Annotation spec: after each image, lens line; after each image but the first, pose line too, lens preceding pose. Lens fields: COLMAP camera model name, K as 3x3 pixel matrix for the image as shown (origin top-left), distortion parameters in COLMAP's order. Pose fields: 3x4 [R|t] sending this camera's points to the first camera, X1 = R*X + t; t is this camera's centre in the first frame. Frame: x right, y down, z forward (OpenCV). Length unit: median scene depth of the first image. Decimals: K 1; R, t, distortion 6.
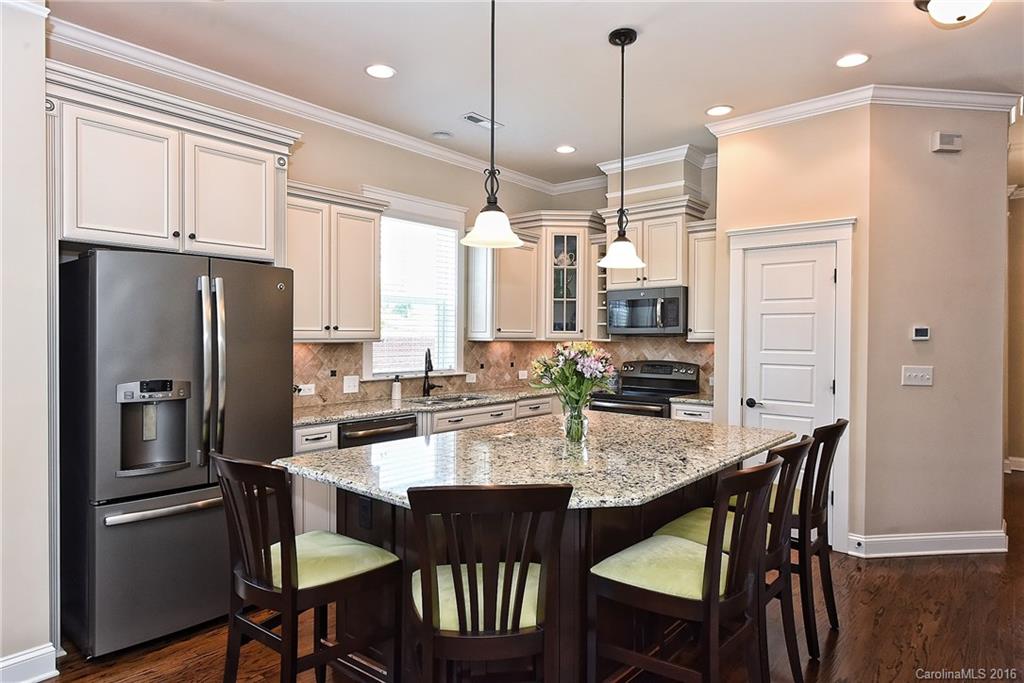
lens RADIAL K [[631.8, 0, 488.1], [0, 631.8, 344.0], [0, 0, 1]] dist [-0.007589, -0.001276]
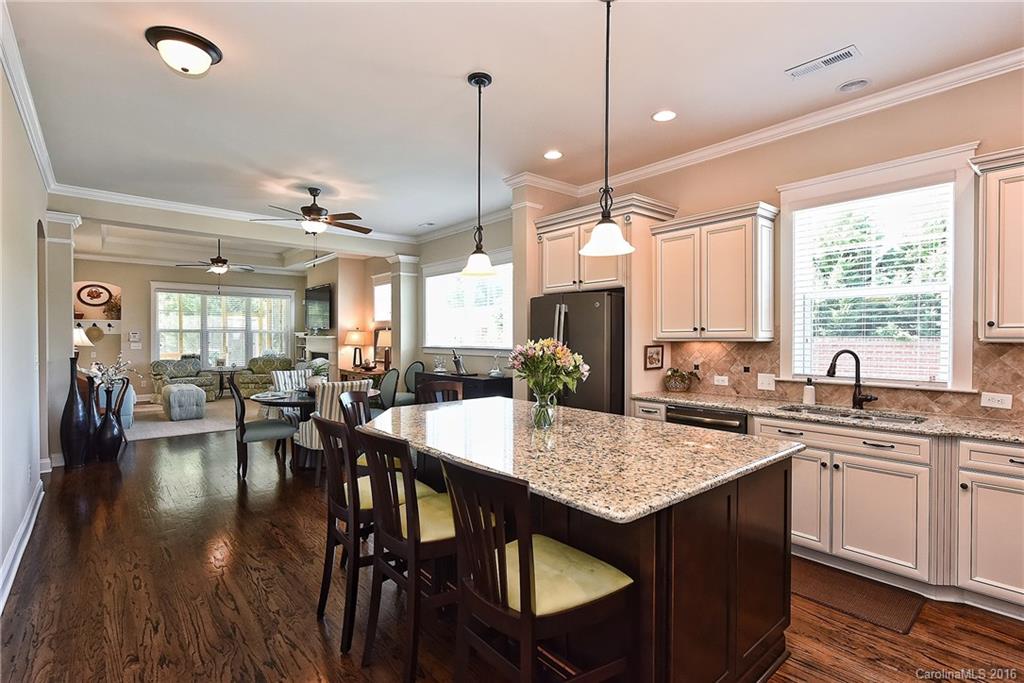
lens RADIAL K [[485.3, 0, 512.0], [0, 485.3, 341.5], [0, 0, 1]] dist [-0.000877, 0.000034]
pose [[-0.176098, 0.005289, -0.984358, 0.641056], [-0.012562, 0.999892, 0.007619, -0.003939], [0.984292, 0.013707, -0.176013, 0.710692]]
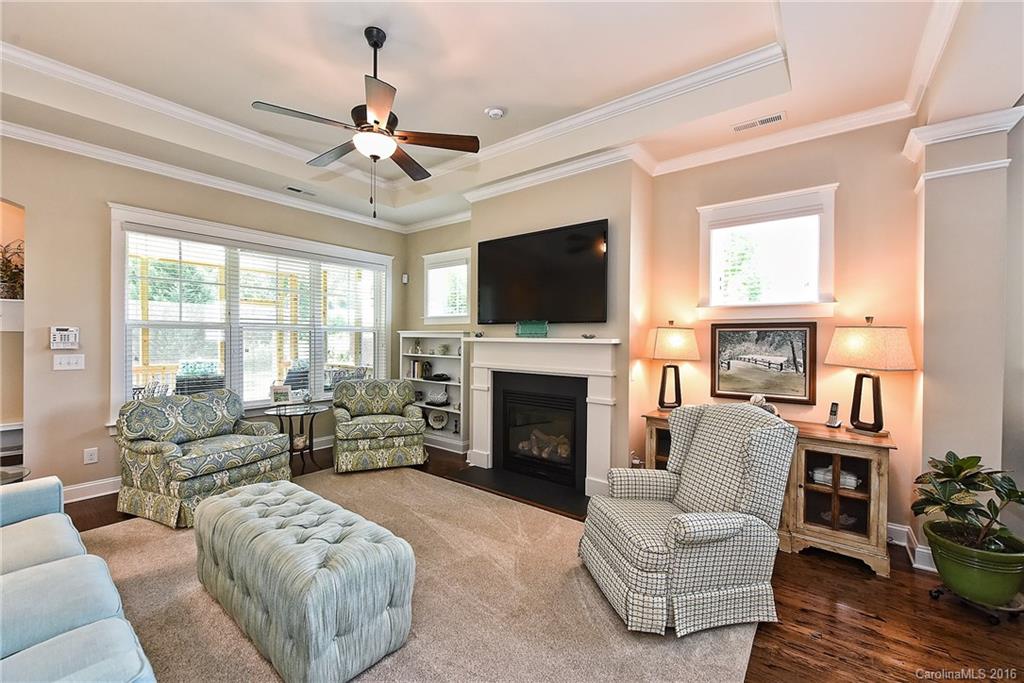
lens RADIAL K [[412.6, 0, 508.9], [0, 412.6, 338.8], [0, 0, 1]] dist [0.000266, -0.000083]
pose [[0.026431, 0.002571, -0.999647, -0.506634], [-0.015545, 0.999877, 0.002161, -0.000186], [0.999530, 0.015482, 0.026467, -0.637872]]
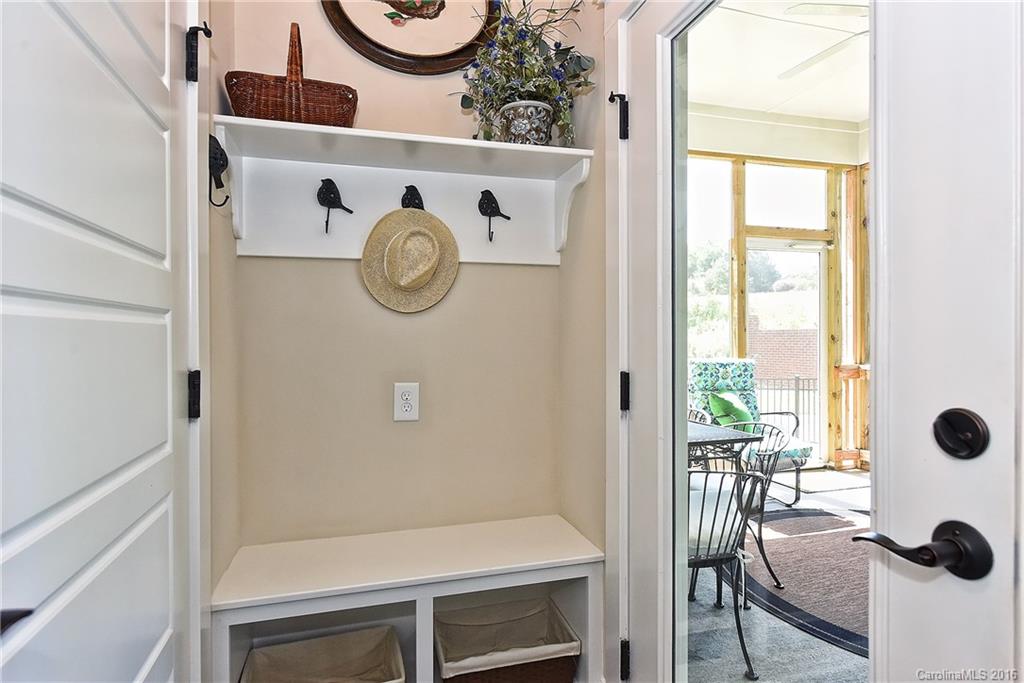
lens RADIAL K [[546.3, 0, 508.6], [0, 546.3, 339.4], [0, 0, 1]] dist [0.000200, 0.000288]
pose [[-0.565645, 0.005152, -0.824633, -1.136554], [-0.006444, 0.999922, 0.010667, 0.057369], [0.824623, 0.011348, -0.565568, -1.545903]]
